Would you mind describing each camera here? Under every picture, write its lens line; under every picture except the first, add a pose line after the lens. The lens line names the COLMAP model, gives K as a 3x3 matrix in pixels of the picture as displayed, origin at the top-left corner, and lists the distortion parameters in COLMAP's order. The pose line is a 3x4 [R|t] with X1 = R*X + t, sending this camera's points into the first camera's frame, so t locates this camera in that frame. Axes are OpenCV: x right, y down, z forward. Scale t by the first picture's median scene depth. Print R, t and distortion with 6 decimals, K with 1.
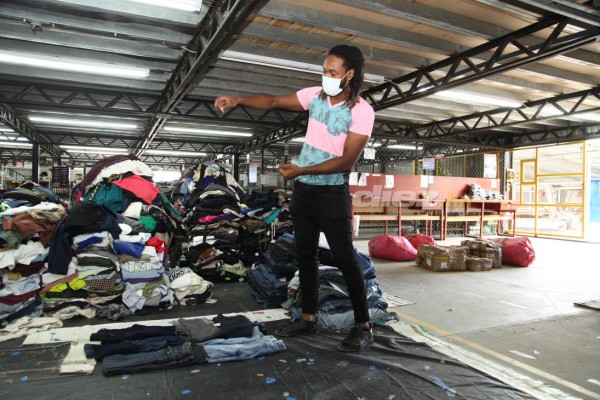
lens RADIAL K [[412.4, 0, 300.0], [0, 412.4, 200.0], [0, 0, 1]] dist [-0.103955, 0.060315]
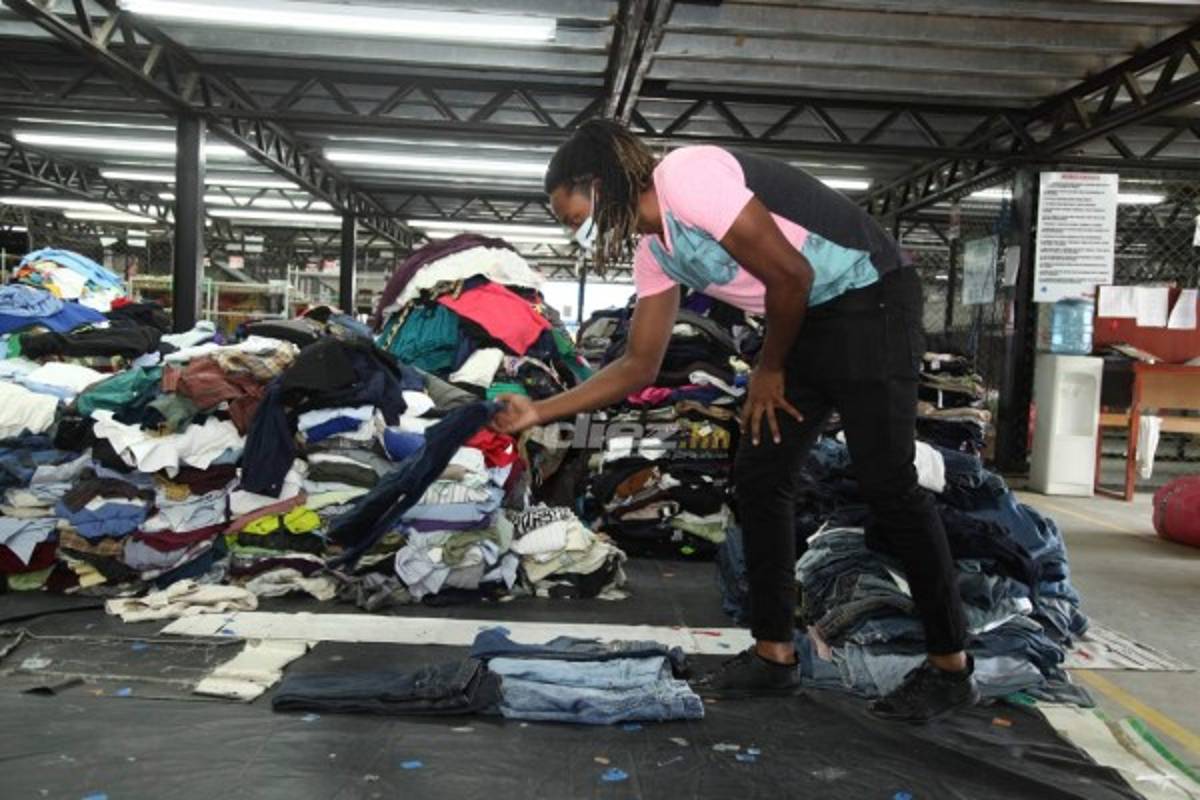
lens RADIAL K [[1113.1, 0, 600.0], [0, 1113.1, 400.0], [0, 0, 1]] dist [0.005501, 0.010814]
pose [[0.927022, 0.043304, -0.372498, 0.183182], [-0.032624, 0.998857, 0.034931, 0.020237], [0.373585, -0.020230, 0.927376, -0.015691]]
